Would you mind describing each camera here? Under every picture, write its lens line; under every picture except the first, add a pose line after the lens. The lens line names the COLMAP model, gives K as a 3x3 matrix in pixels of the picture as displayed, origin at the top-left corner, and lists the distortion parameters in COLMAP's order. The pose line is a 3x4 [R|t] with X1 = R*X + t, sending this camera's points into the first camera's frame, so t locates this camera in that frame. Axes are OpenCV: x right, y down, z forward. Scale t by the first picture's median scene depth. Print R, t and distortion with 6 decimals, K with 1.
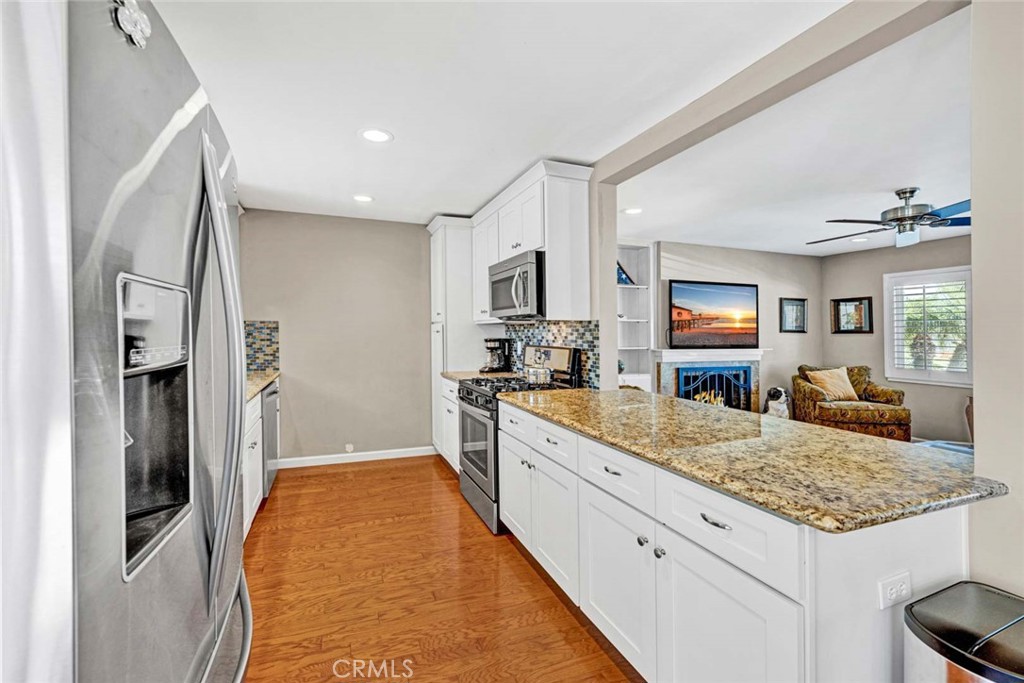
lens RADIAL K [[417.8, 0, 493.1], [0, 417.8, 325.0], [0, 0, 1]] dist [0.011209, -0.000150]
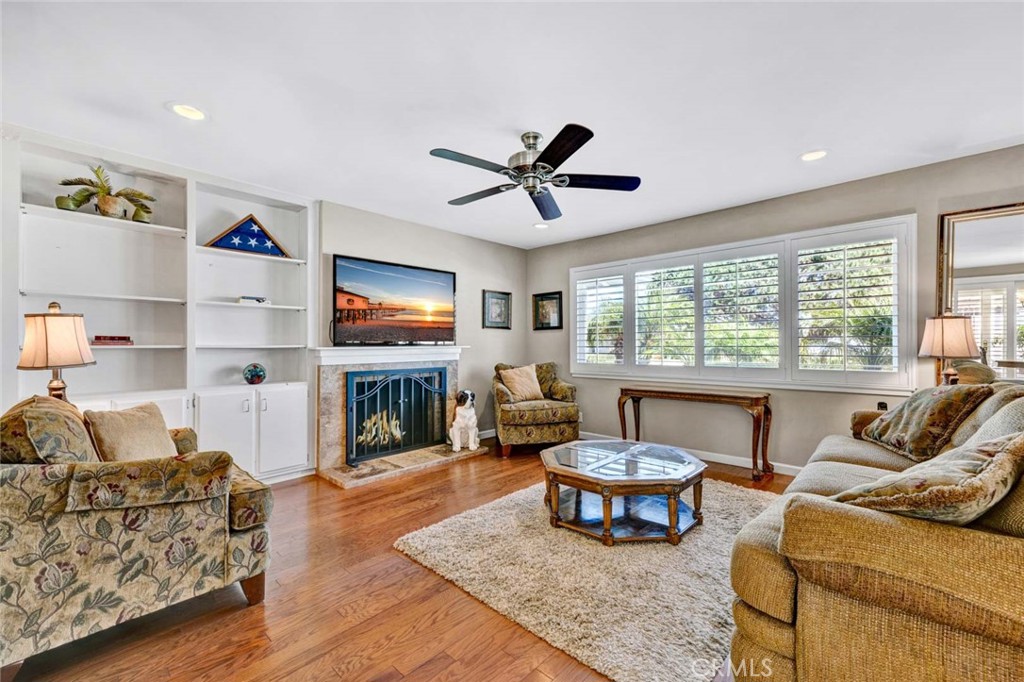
lens RADIAL K [[417.8, 0, 512.9], [0, 417.8, 343.7], [0, 0, 1]] dist [0.011209, -0.000150]
pose [[0.895529, -0.006122, 0.444962, 0.370595], [-0.000817, 0.999881, 0.015402, 0.038935], [-0.445003, -0.014157, 0.895417, 0.188100]]
